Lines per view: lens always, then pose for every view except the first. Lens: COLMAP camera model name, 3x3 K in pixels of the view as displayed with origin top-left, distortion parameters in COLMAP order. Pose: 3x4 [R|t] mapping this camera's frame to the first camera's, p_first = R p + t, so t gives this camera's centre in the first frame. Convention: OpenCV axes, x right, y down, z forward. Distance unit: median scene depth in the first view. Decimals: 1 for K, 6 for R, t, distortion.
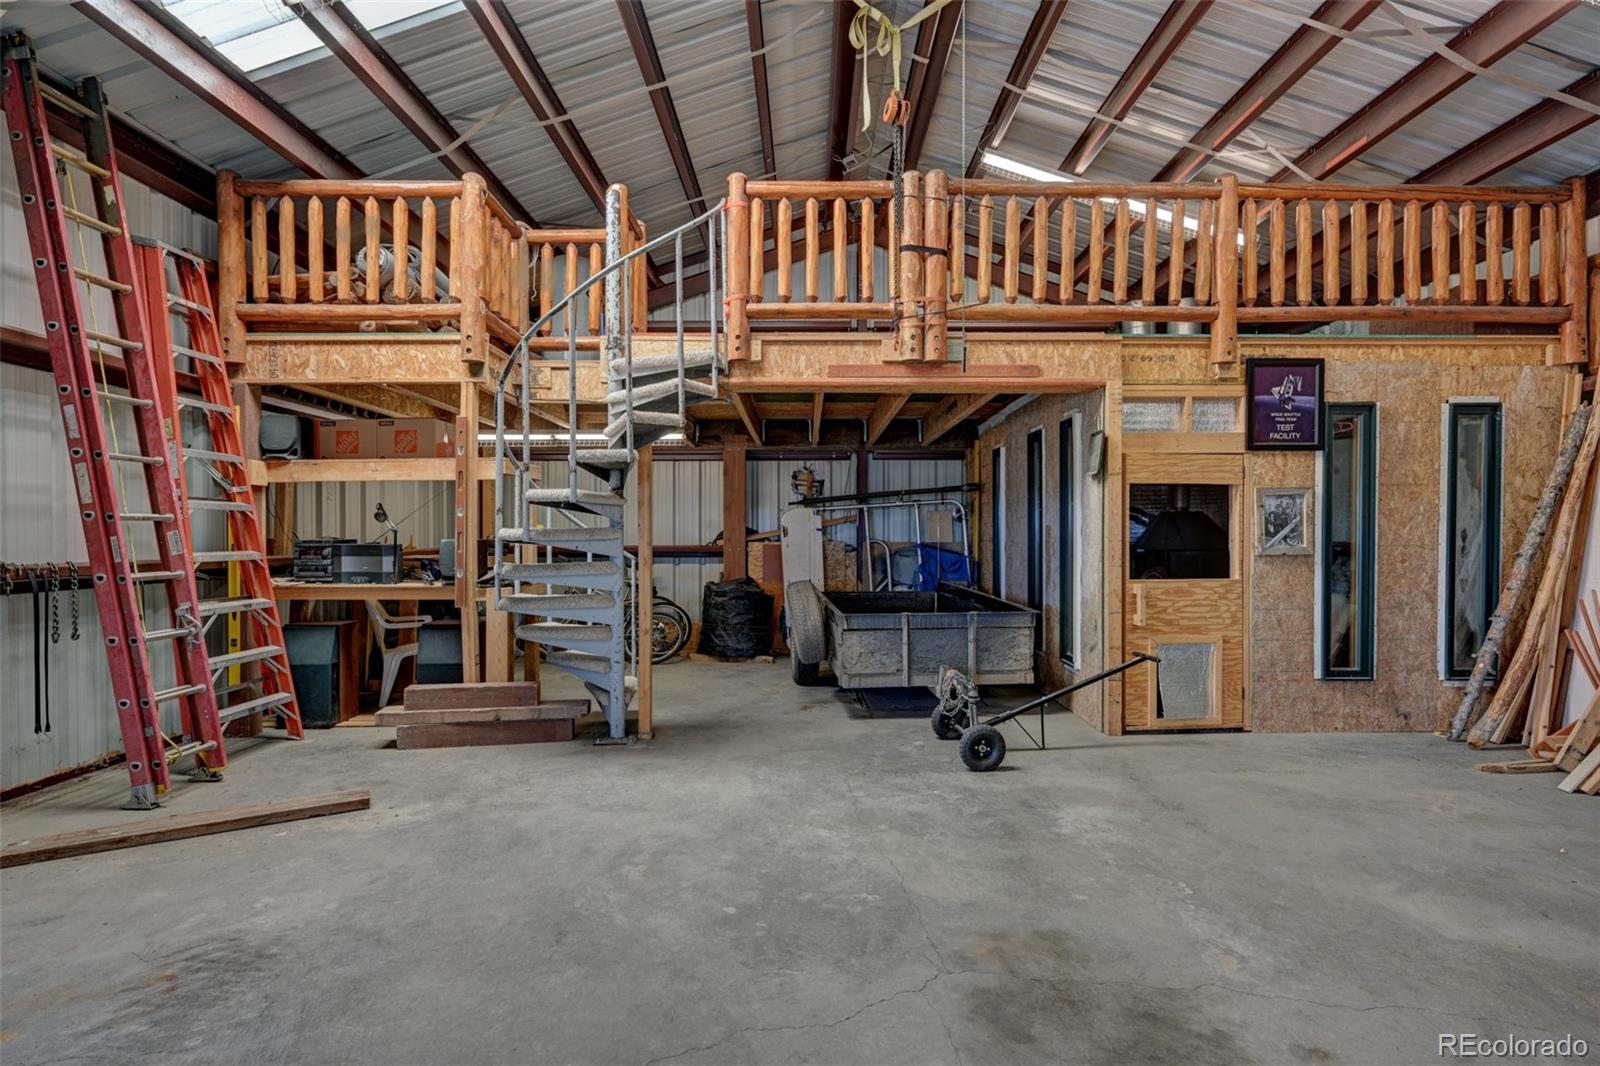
lens RADIAL K [[774.4, 0, 804.7], [0, 774.4, 536.5], [0, 0, 1]] dist [0.005303, 0.000609]
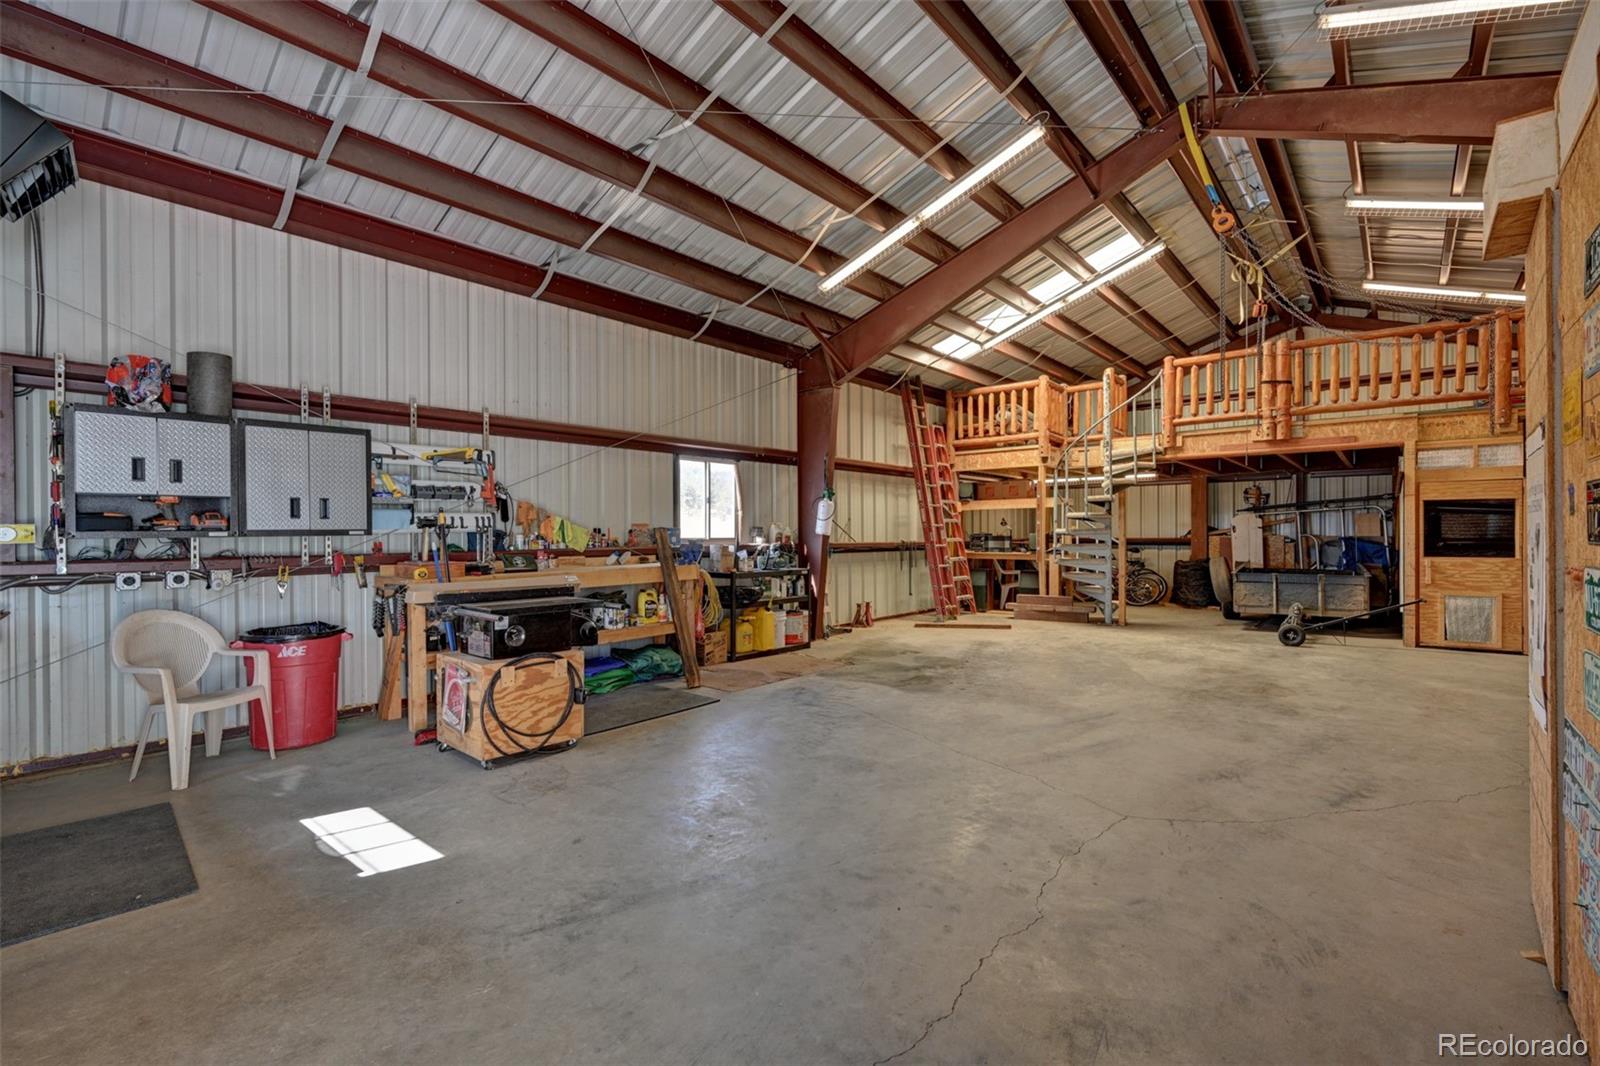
lens RADIAL K [[735.1, 0, 800.7], [0, 735.1, 532.5], [0, 0, 1]] dist [0.002859, 0.000637]
pose [[0.772363, -0.001217, -0.635181, 0.395100], [0.000614, 0.999999, -0.001170, 0.003104], [0.635181, 0.000514, 0.772363, -1.125670]]
